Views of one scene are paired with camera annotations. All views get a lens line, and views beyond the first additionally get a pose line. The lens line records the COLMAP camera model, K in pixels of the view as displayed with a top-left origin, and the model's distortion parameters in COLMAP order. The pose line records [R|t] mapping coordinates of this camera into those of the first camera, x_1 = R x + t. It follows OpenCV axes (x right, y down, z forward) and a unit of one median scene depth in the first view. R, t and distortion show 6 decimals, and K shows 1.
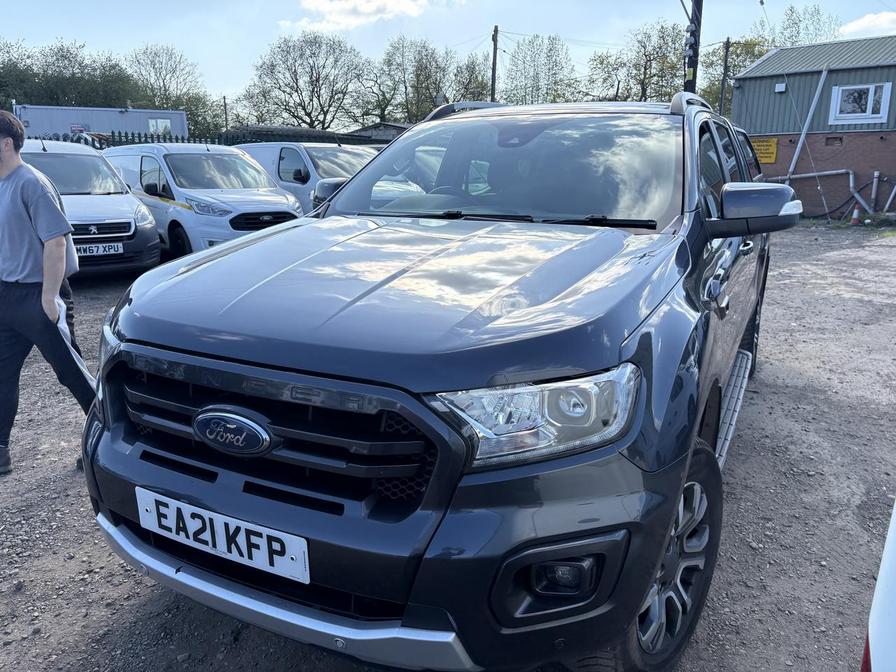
lens RADIAL K [[662.1, 0, 455.1], [0, 662.1, 334.1], [0, 0, 1]] dist [0.035663, -0.040274]
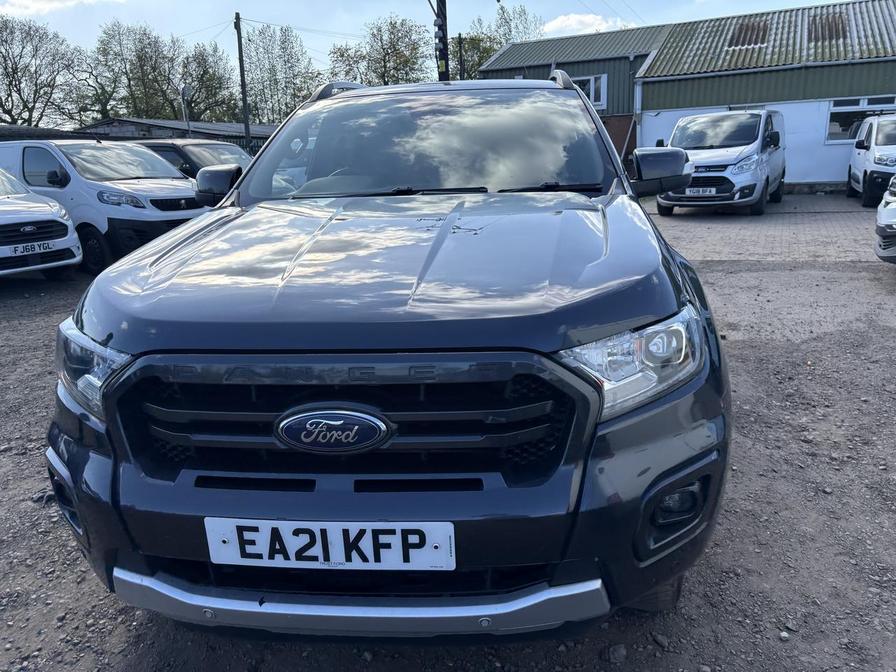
lens RADIAL K [[662.1, 0, 455.1], [0, 662.1, 334.1], [0, 0, 1]] dist [0.035663, -0.040274]
pose [[0.932523, -0.130431, 0.336733, -0.472950], [0.127553, 0.991355, 0.030757, 0.011746], [-0.337833, 0.014270, 0.941098, 0.095163]]
